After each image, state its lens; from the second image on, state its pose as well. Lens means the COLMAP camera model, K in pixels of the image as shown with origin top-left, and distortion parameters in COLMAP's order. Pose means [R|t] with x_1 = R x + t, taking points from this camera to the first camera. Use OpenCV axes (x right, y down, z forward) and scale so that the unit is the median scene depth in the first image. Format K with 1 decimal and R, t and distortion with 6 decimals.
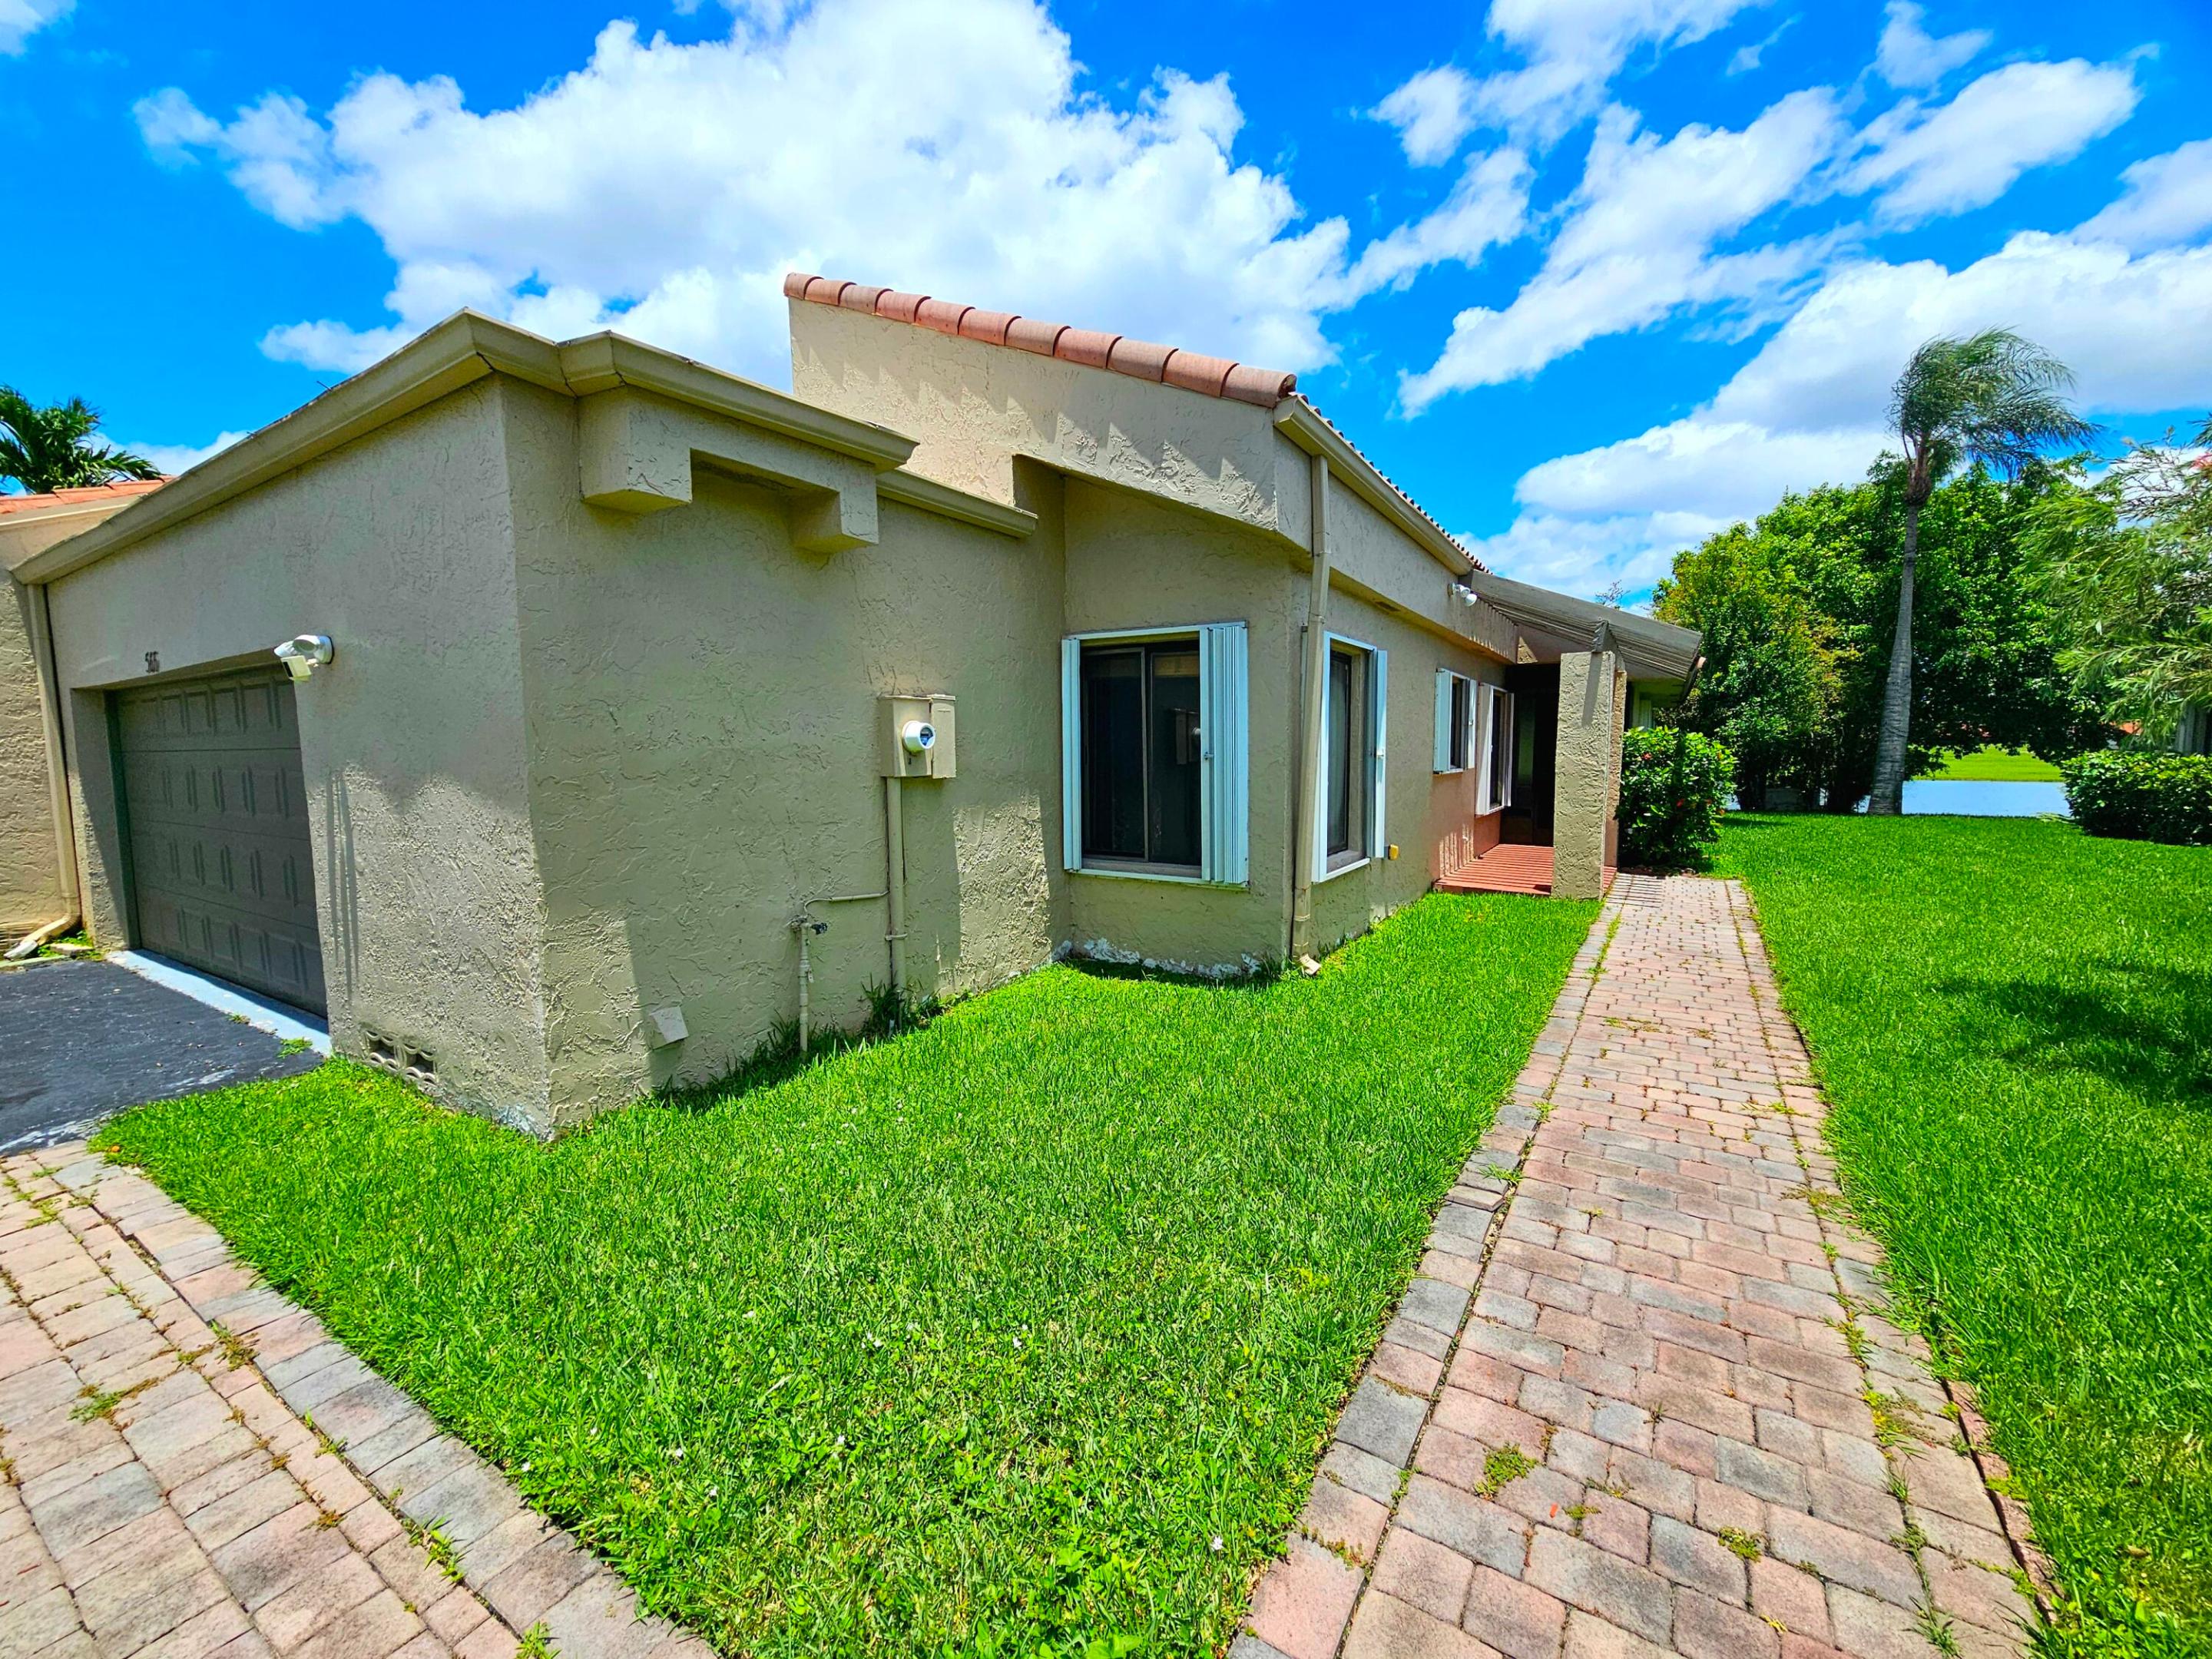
lens RADIAL K [[899.1, 0, 1105.0], [0, 899.1, 824.2], [0, 0, 1]] dist [-0.000886, 0.000217]
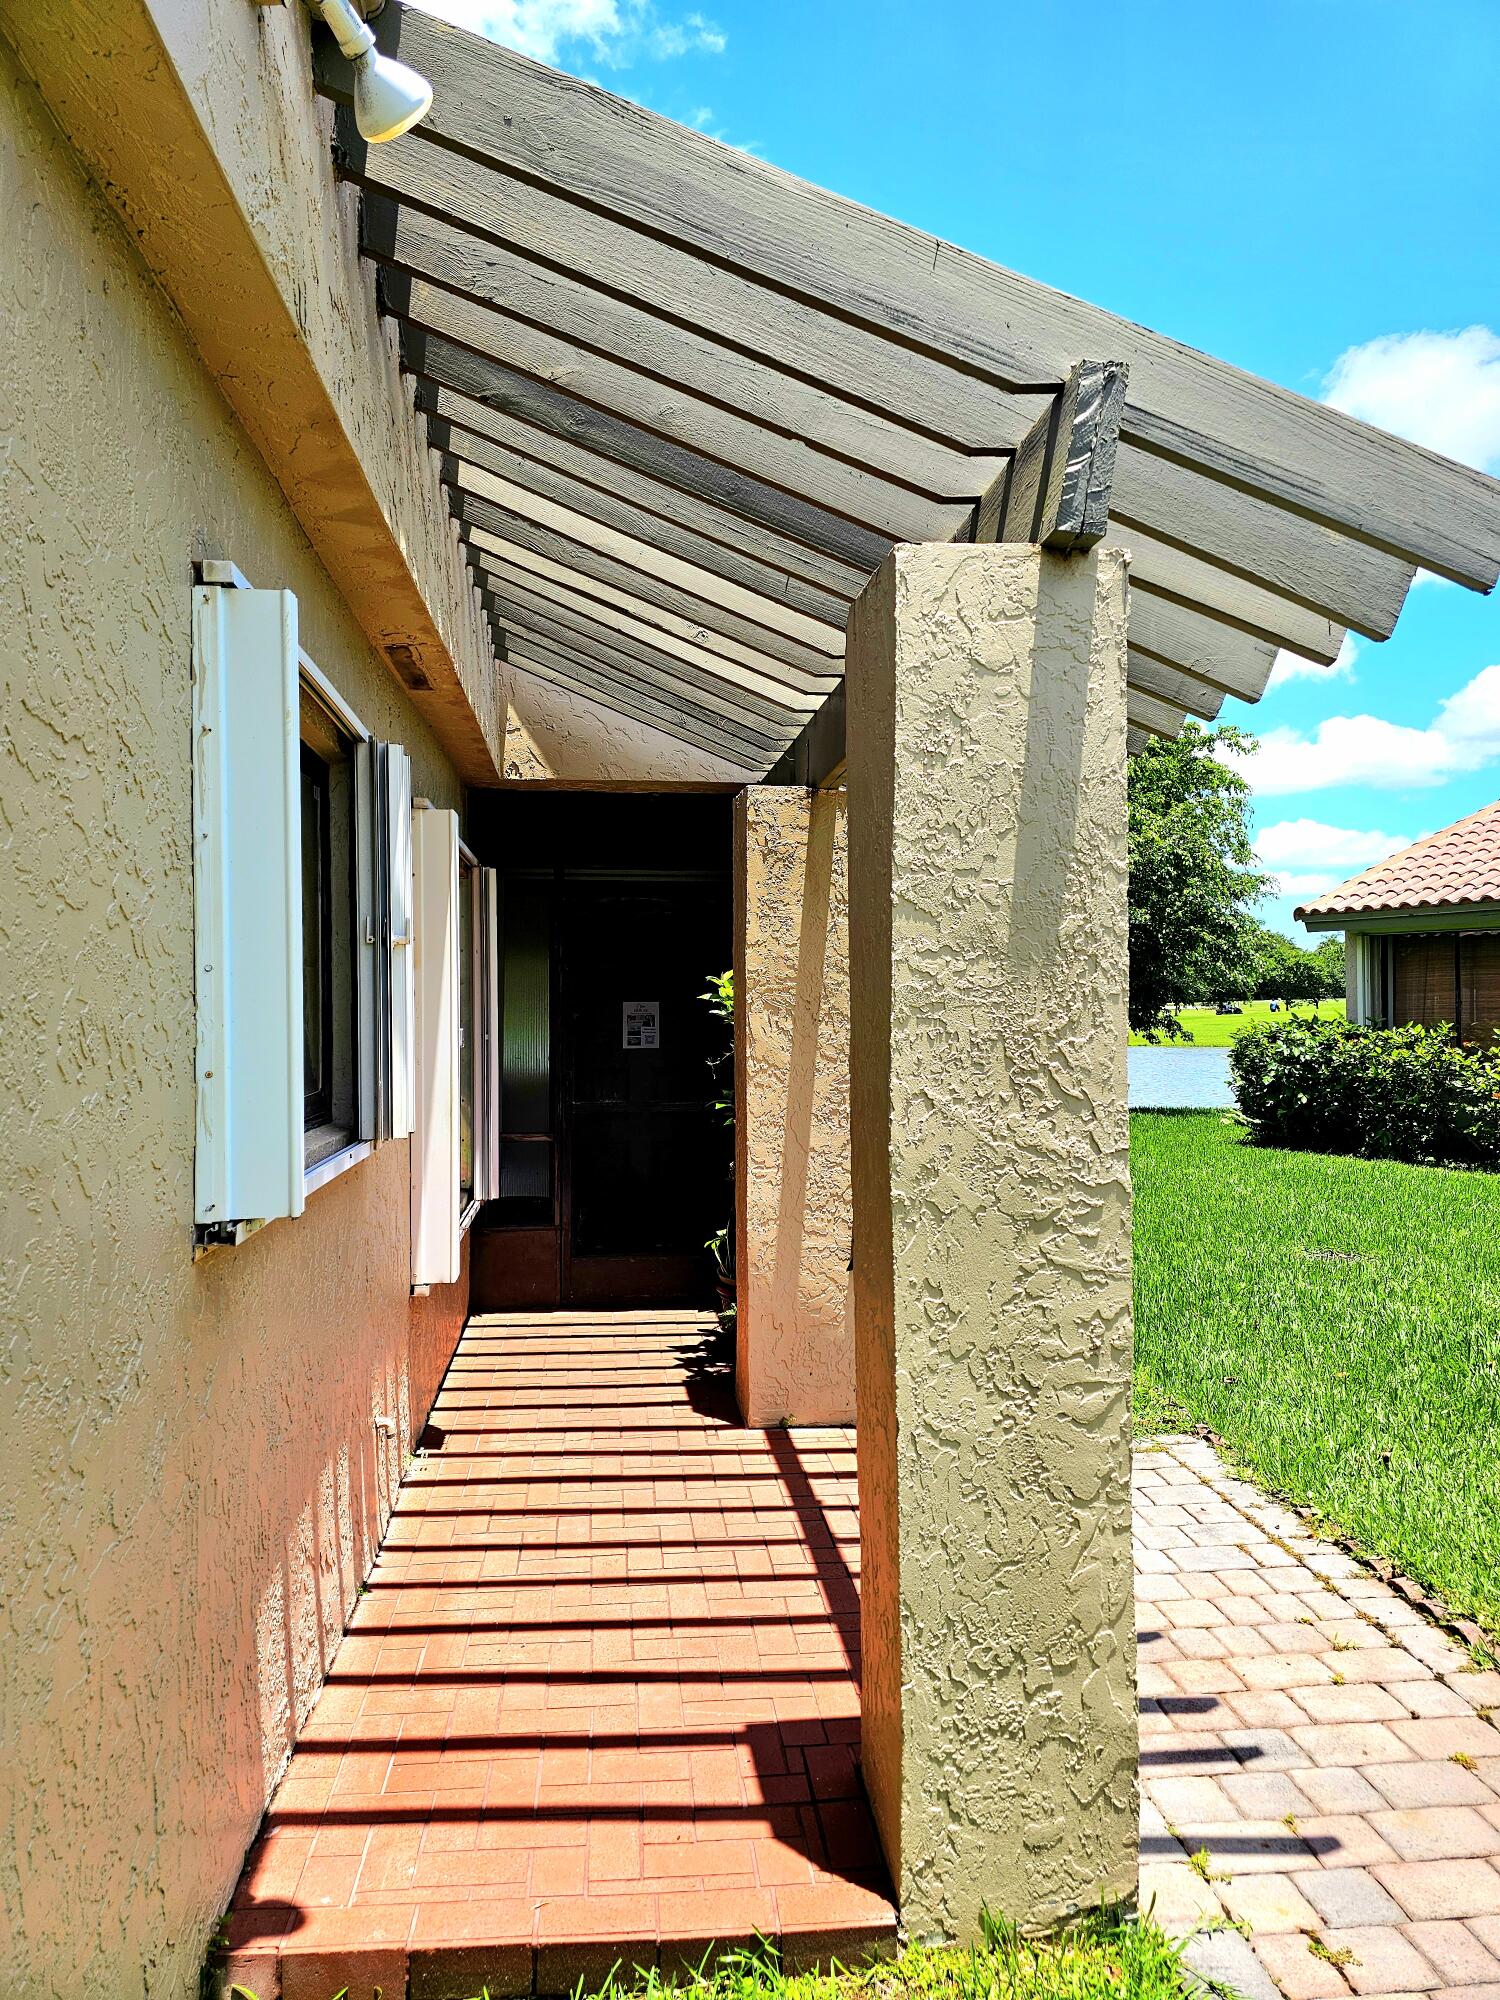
lens RADIAL K [[1335.1, 0, 745.2], [0, 1335.1, 991.8], [0, 0, 1]] dist [0.080957, -0.067732]
pose [[0.784396, 0.003925, 0.620248, 0.416592], [0.056964, 0.995298, -0.078338, -0.105952], [-0.617639, 0.096780, 0.780484, 1.071080]]
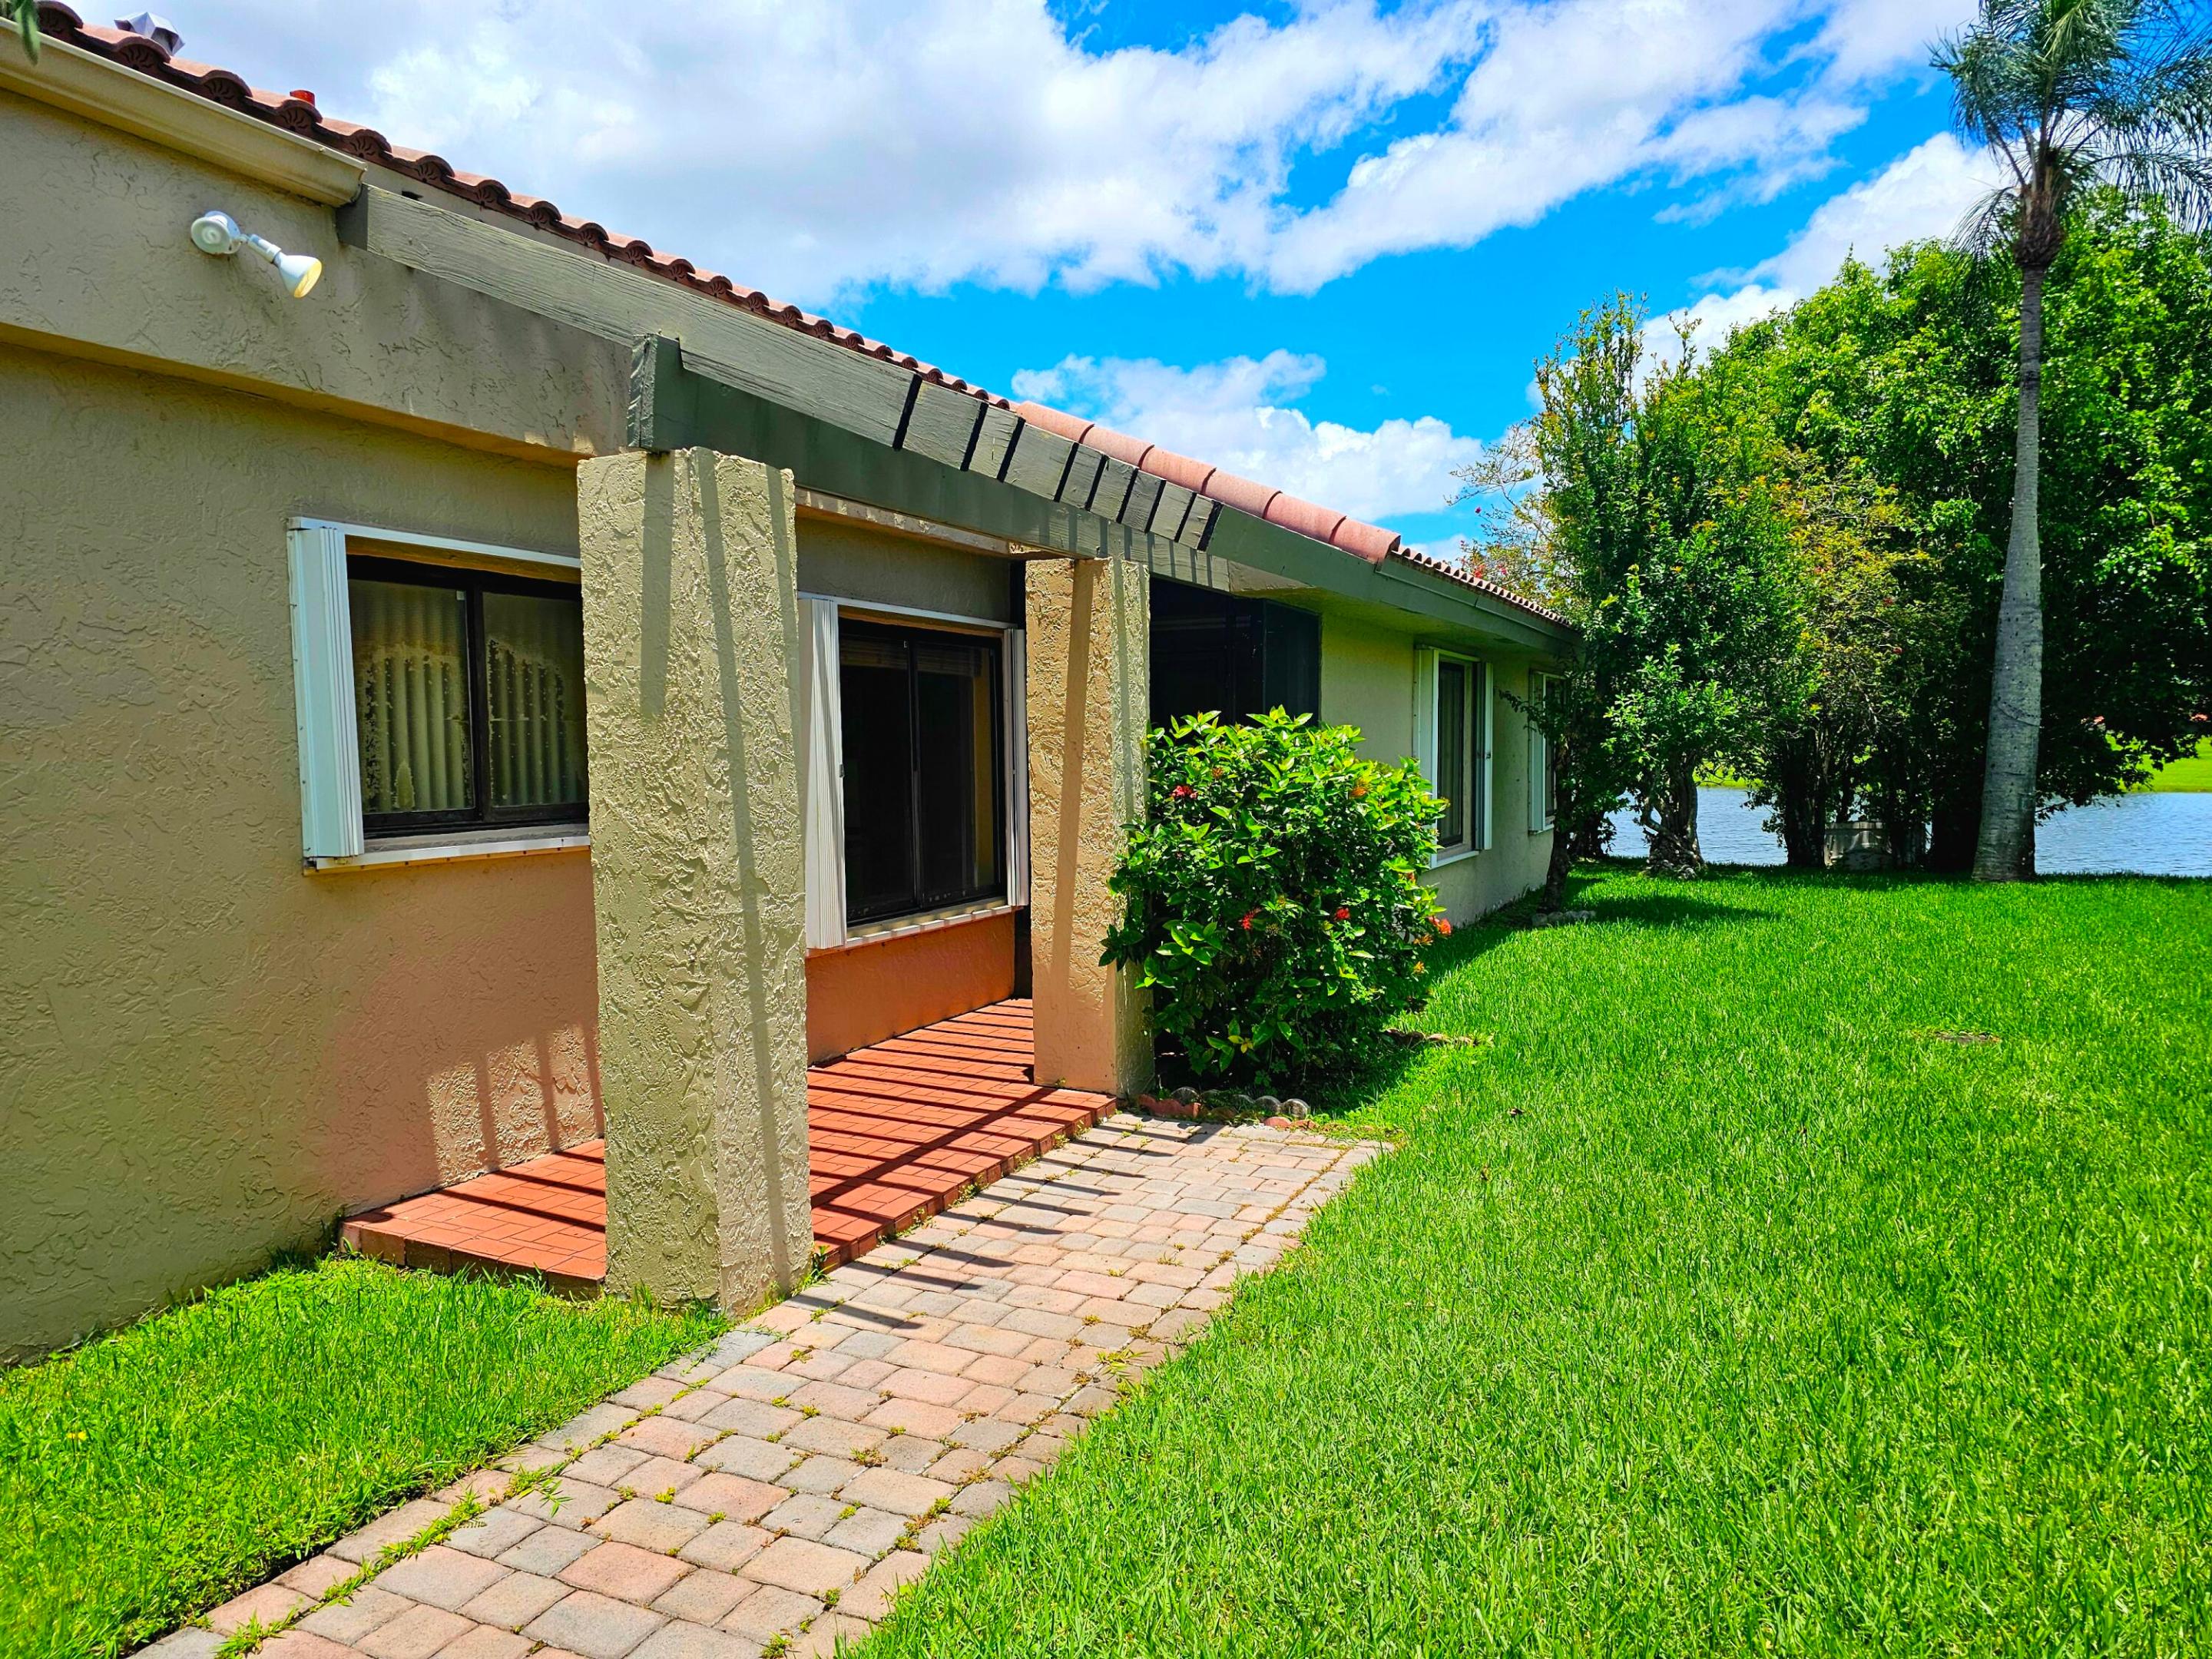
lens RADIAL K [[1450.8, 0, 1076.4], [0, 1450.8, 833.8], [0, 0, 1]] dist [0.112320, -0.110447]
pose [[0.994885, -0.015008, 0.099894, 0.809623], [0.017801, 0.999474, -0.027125, -0.069163], [-0.099435, 0.028764, 0.994628, 0.672340]]
